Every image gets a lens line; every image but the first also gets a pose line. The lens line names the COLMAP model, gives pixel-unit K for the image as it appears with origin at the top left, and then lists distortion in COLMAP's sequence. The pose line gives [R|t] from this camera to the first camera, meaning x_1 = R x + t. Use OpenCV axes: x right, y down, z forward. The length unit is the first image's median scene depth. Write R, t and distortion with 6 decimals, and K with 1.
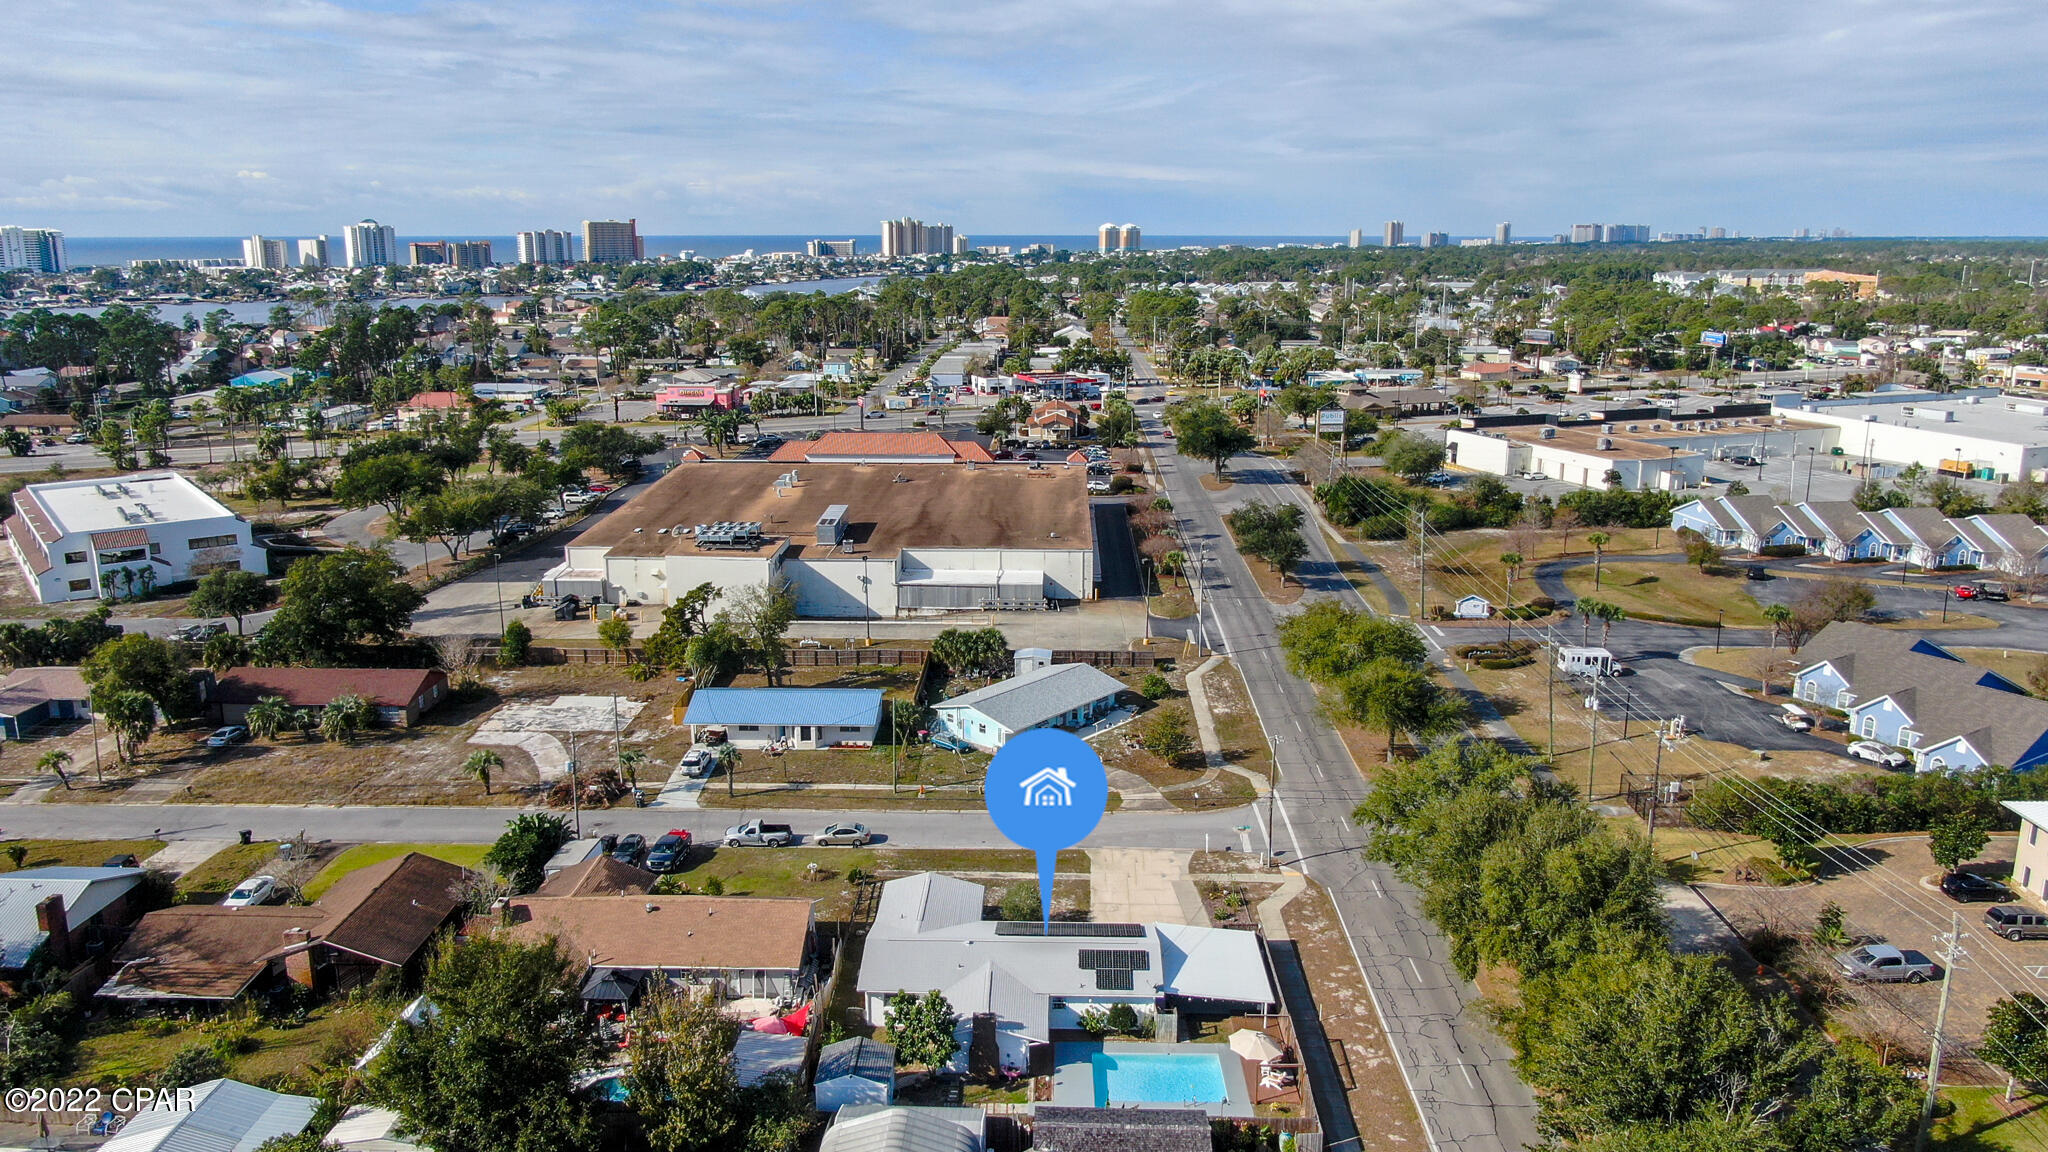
lens RADIAL K [[1480.6, 0, 1024.0], [0, 1480.6, 576.0], [0, 0, 1]] dist [-0.019092, -0.004806]
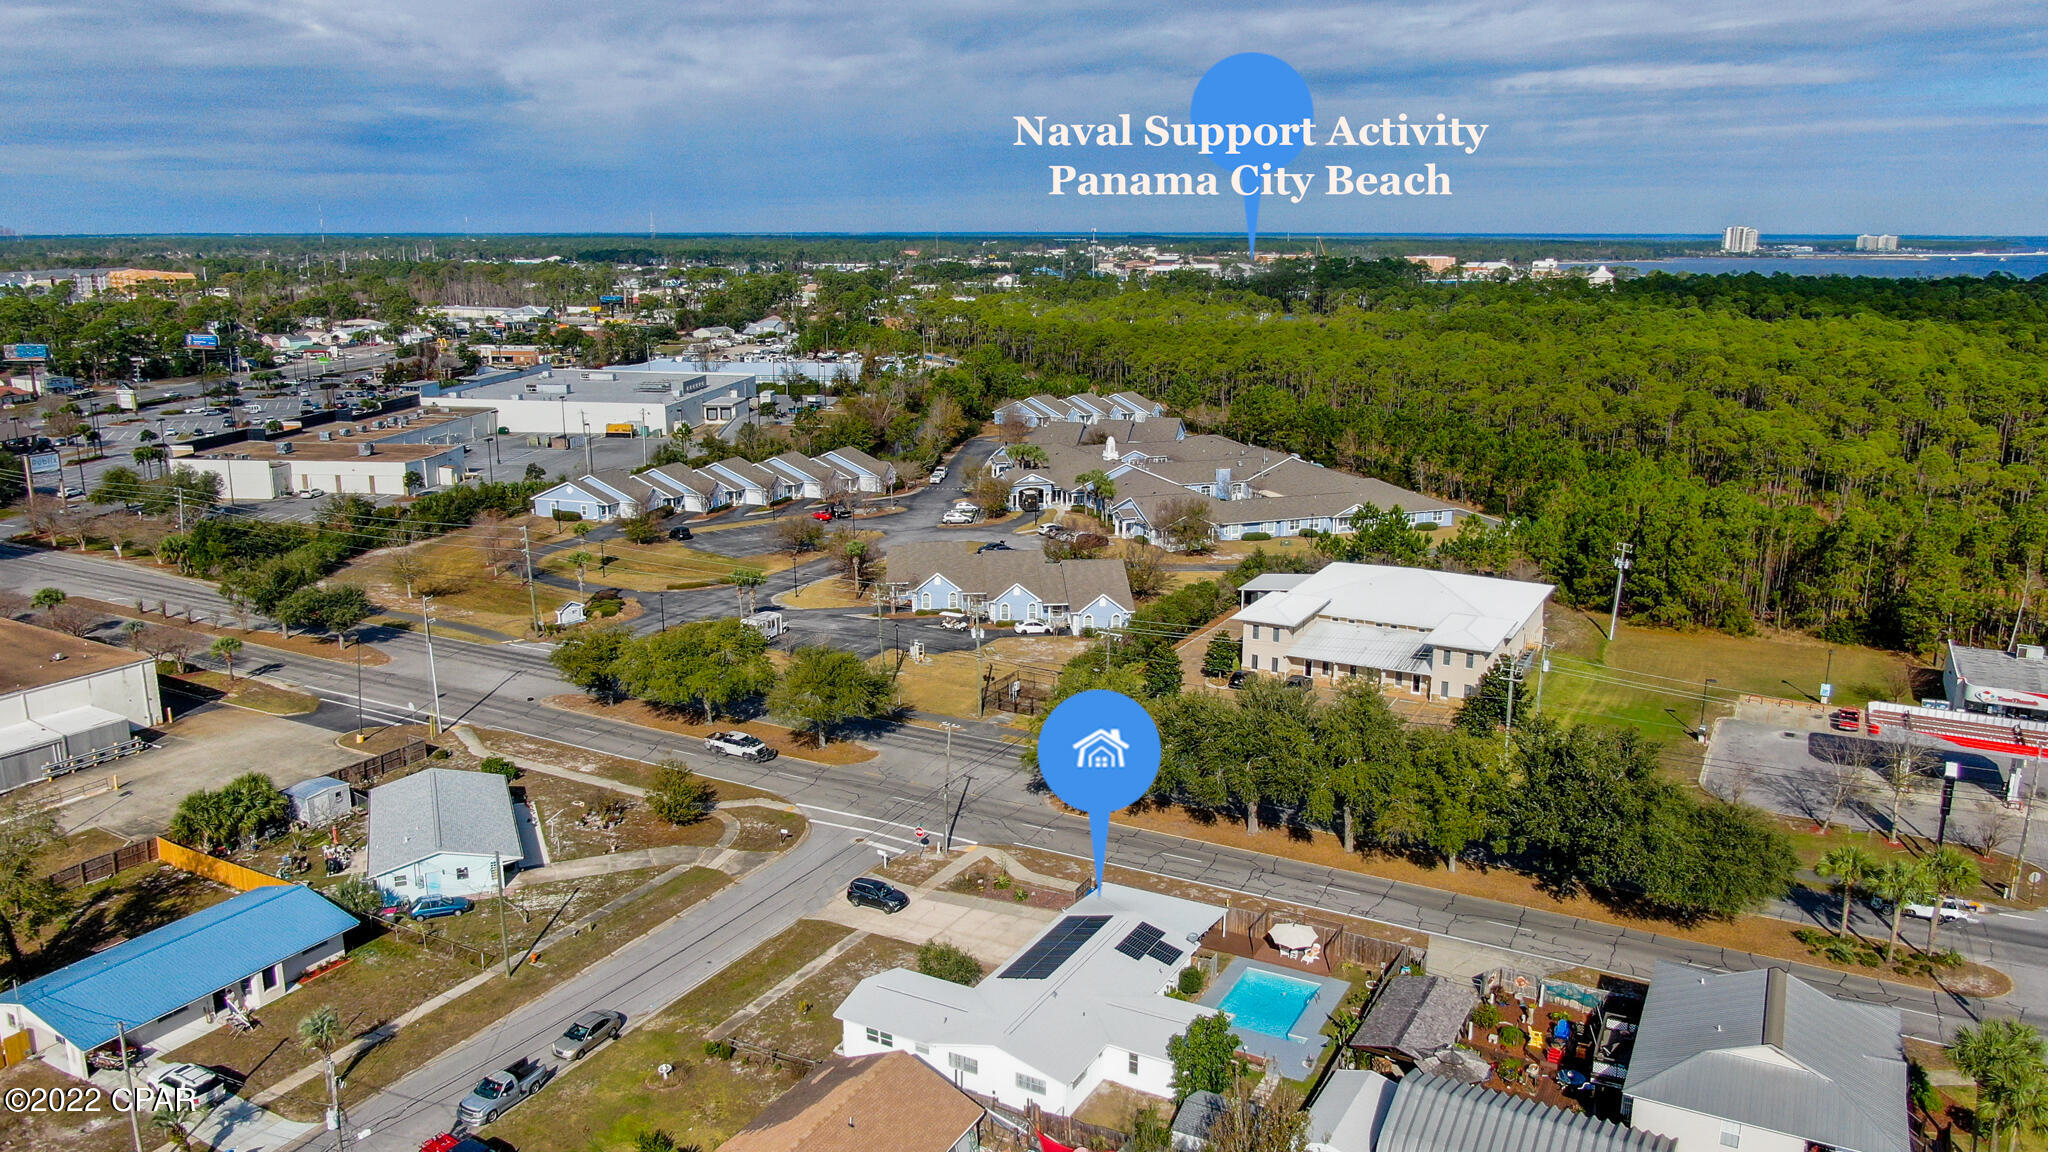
lens RADIAL K [[1480.6, 0, 1024.0], [0, 1480.6, 576.0], [0, 0, 1]] dist [-0.019092, -0.004806]
pose [[0.448518, -0.202294, 0.870579, -0.497512], [0.200987, 0.971930, 0.122297, -0.076479], [-0.870882, 0.120123, 0.476587, 0.339891]]
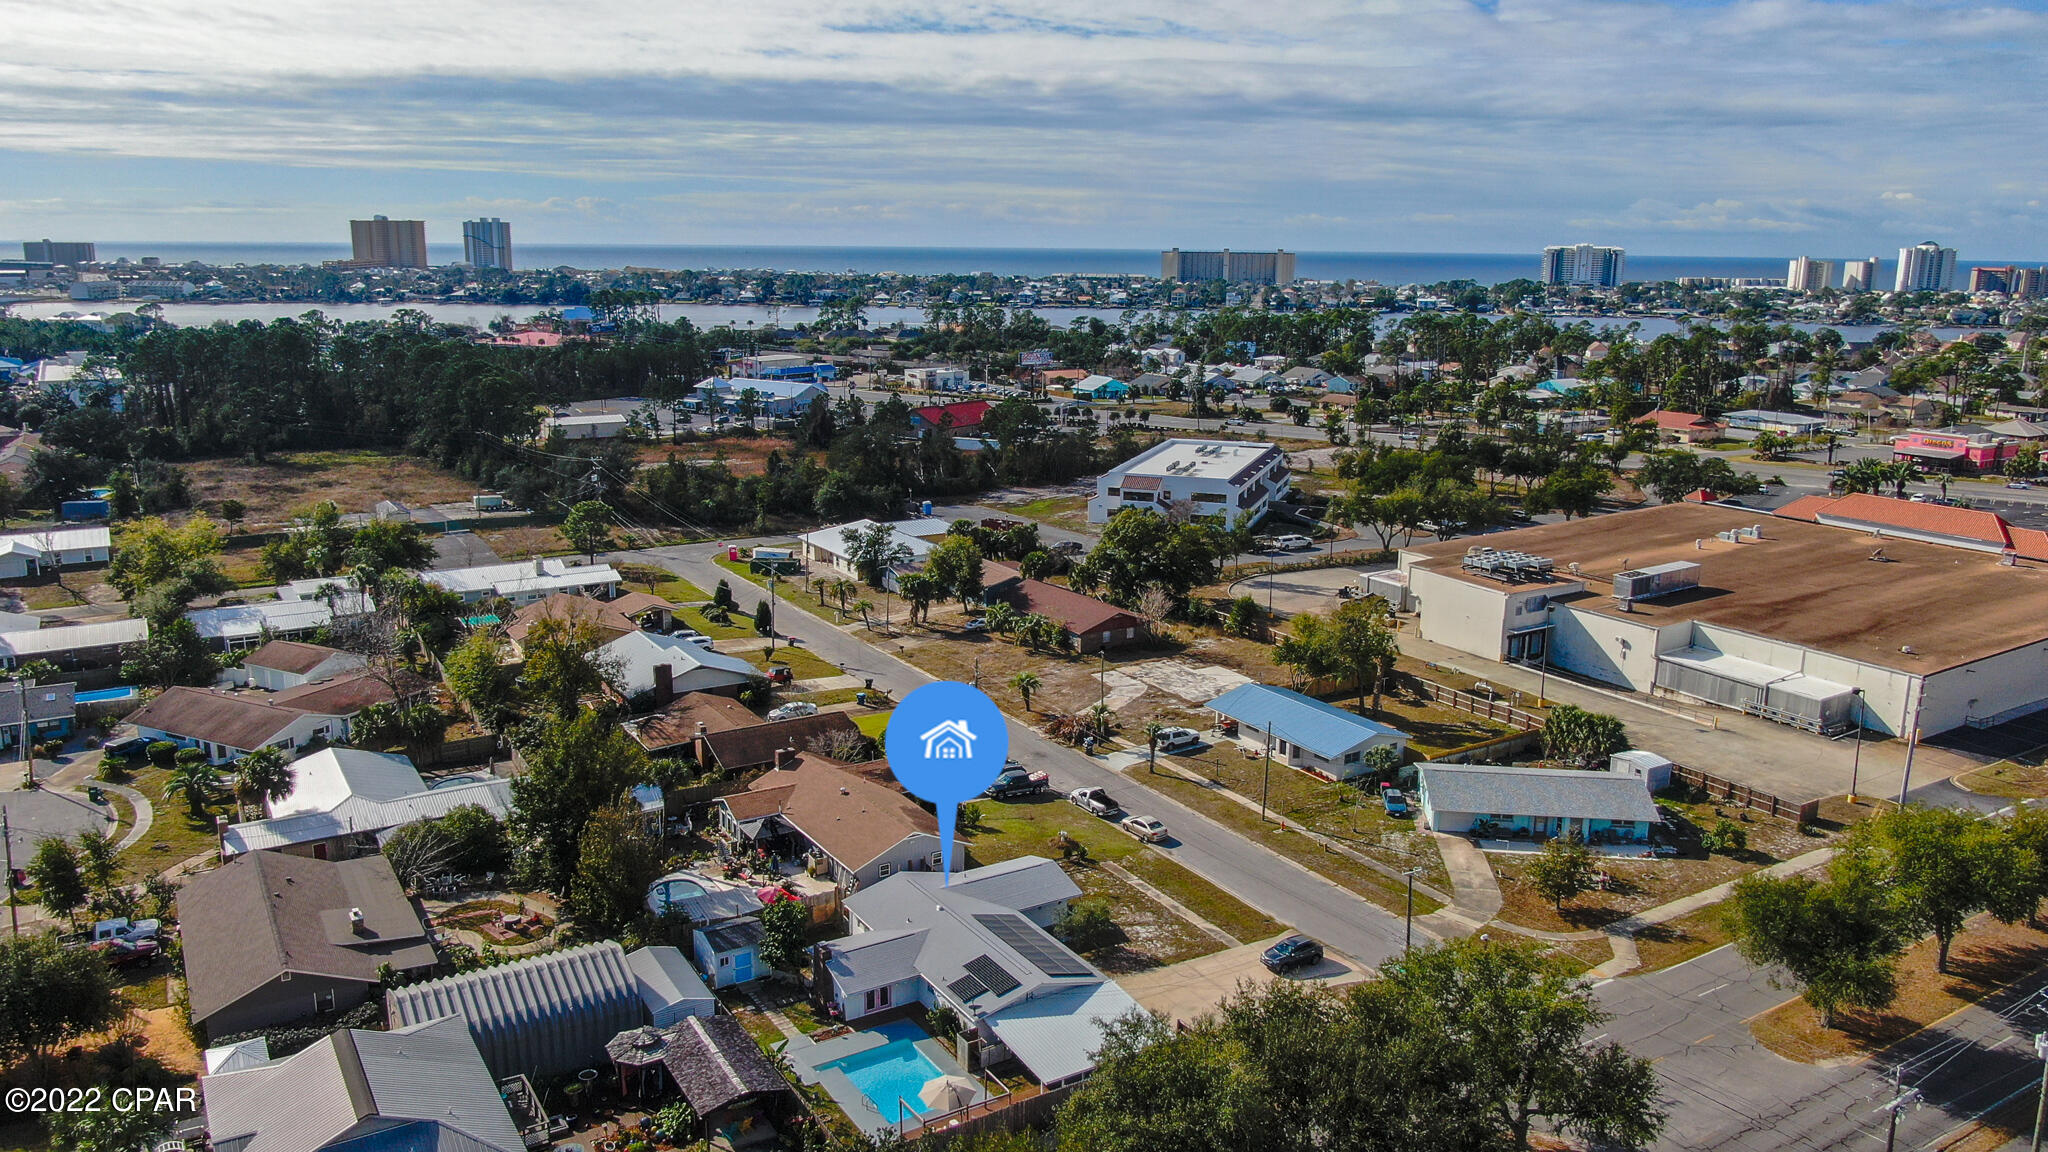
lens RADIAL K [[1471.7, 0, 1024.0], [0, 1471.7, 576.0], [0, 0, 1]] dist [-0.000816, 0.000218]
pose [[0.546679, 0.188354, -0.815883, 0.500324], [-0.200167, 0.975519, 0.091086, -0.055754], [0.813065, 0.113518, 0.570998, 0.264741]]
